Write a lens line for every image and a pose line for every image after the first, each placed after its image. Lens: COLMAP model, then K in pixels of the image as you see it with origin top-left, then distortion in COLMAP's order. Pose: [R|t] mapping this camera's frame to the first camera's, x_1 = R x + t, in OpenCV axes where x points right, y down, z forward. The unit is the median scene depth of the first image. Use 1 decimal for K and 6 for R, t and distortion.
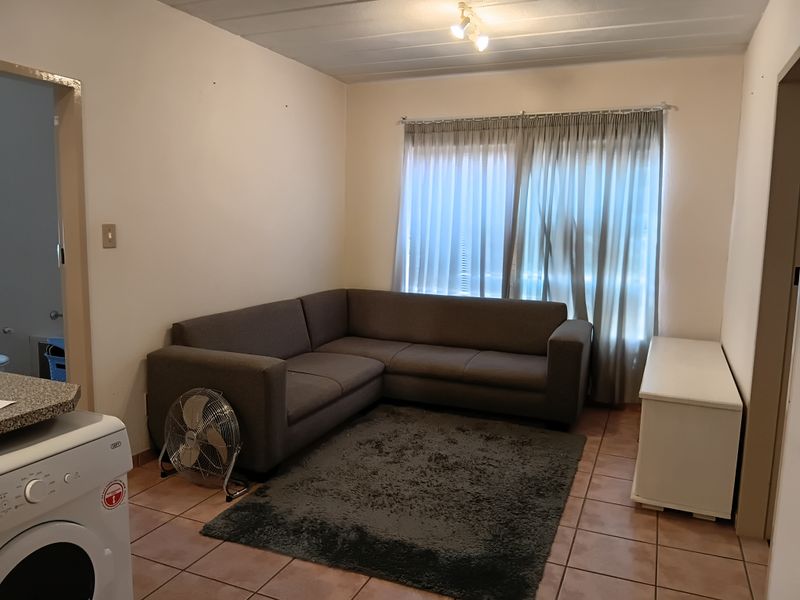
lens RADIAL K [[606.7, 0, 388.2], [0, 606.7, 300.0], [0, 0, 1]] dist [0.005217, 0.000944]
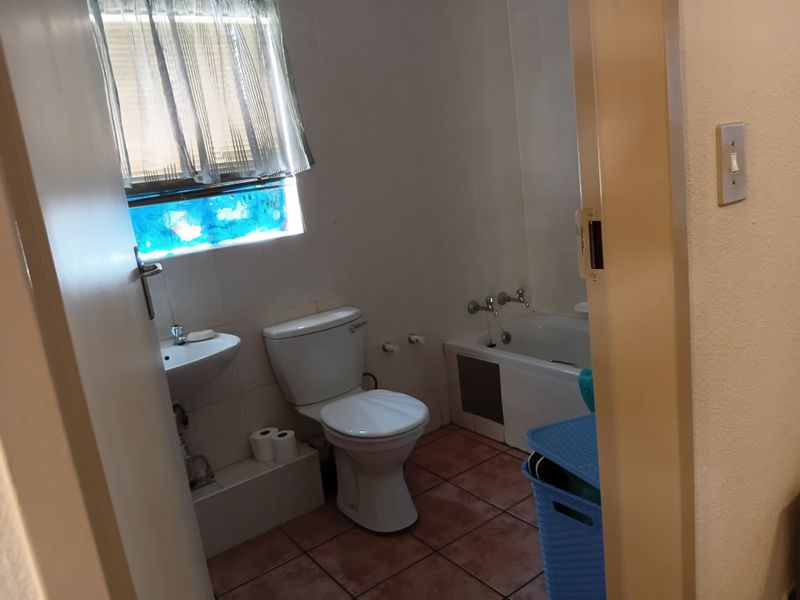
lens RADIAL K [[606.7, 0, 388.2], [0, 606.7, 300.0], [0, 0, 1]] dist [0.005217, 0.000944]
pose [[0.846968, -0.012368, -0.531500, -0.440362], [0.075482, 0.992399, 0.097191, -0.079634], [0.526258, -0.122437, 0.841464, 0.642353]]
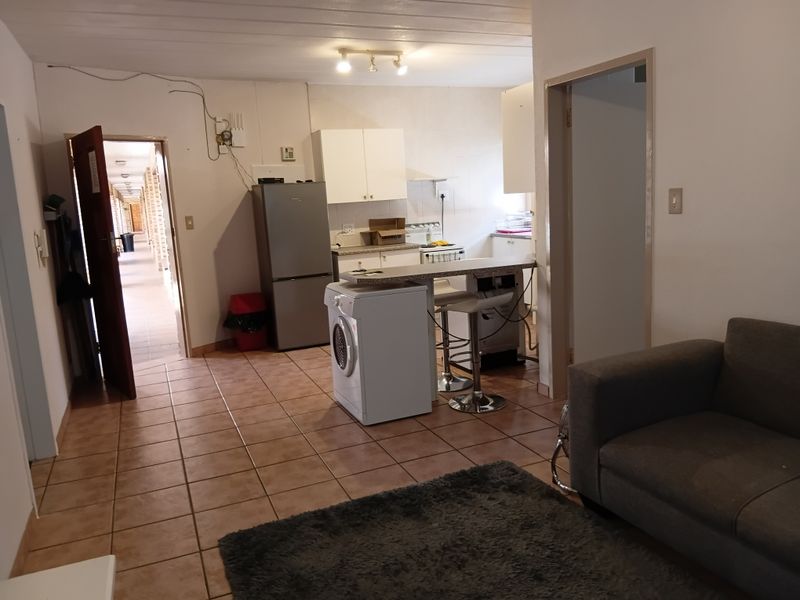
lens RADIAL K [[606.7, 0, 388.2], [0, 606.7, 300.0], [0, 0, 1]] dist [0.005217, 0.000944]
pose [[-0.696478, 0.146187, -0.702529, 0.531971], [-0.041427, 0.969204, 0.242748, -0.165989], [0.716381, 0.198172, -0.668974, 1.332927]]
